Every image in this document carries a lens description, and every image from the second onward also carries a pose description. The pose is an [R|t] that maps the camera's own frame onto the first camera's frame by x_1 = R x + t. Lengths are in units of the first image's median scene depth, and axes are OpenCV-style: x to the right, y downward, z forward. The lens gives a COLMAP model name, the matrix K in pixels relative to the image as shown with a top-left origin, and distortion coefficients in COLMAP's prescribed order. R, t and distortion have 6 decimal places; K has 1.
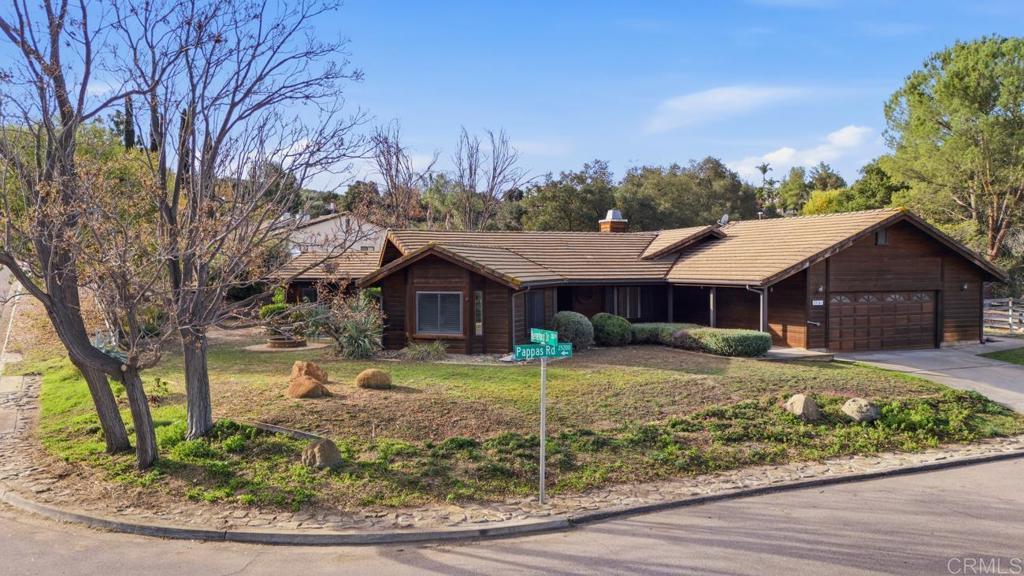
lens RADIAL K [[774.6, 0, 506.4], [0, 774.6, 285.1], [0, 0, 1]] dist [0.069903, -0.089751]
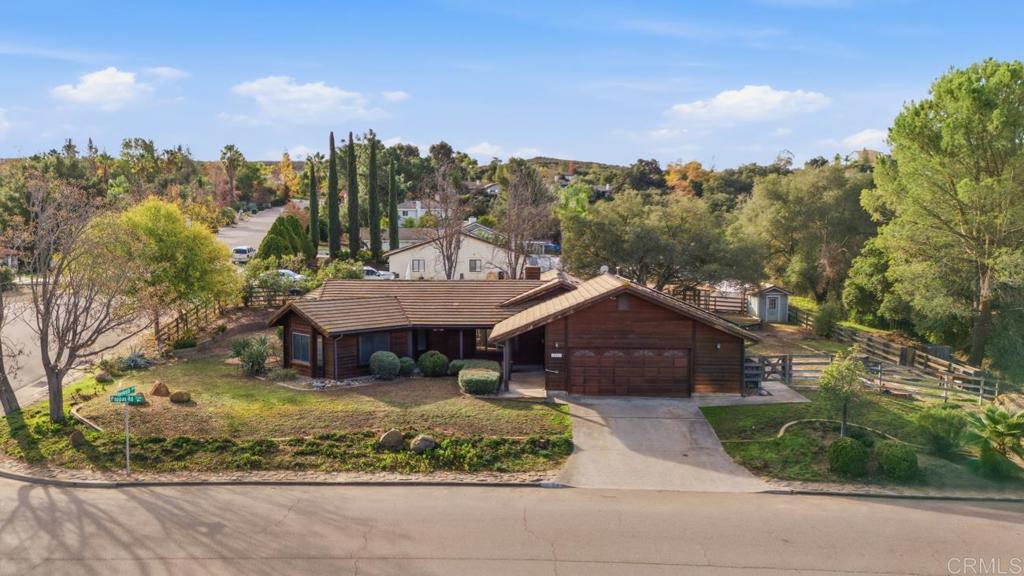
lens RADIAL K [[774.6, 0, 506.4], [0, 774.6, 285.1], [0, 0, 1]] dist [0.069903, -0.089751]
pose [[0.909698, 0.026262, -0.414439, 0.843262], [-0.012746, 0.999294, 0.035346, -0.136106], [0.415075, -0.026872, 0.909390, -0.187178]]
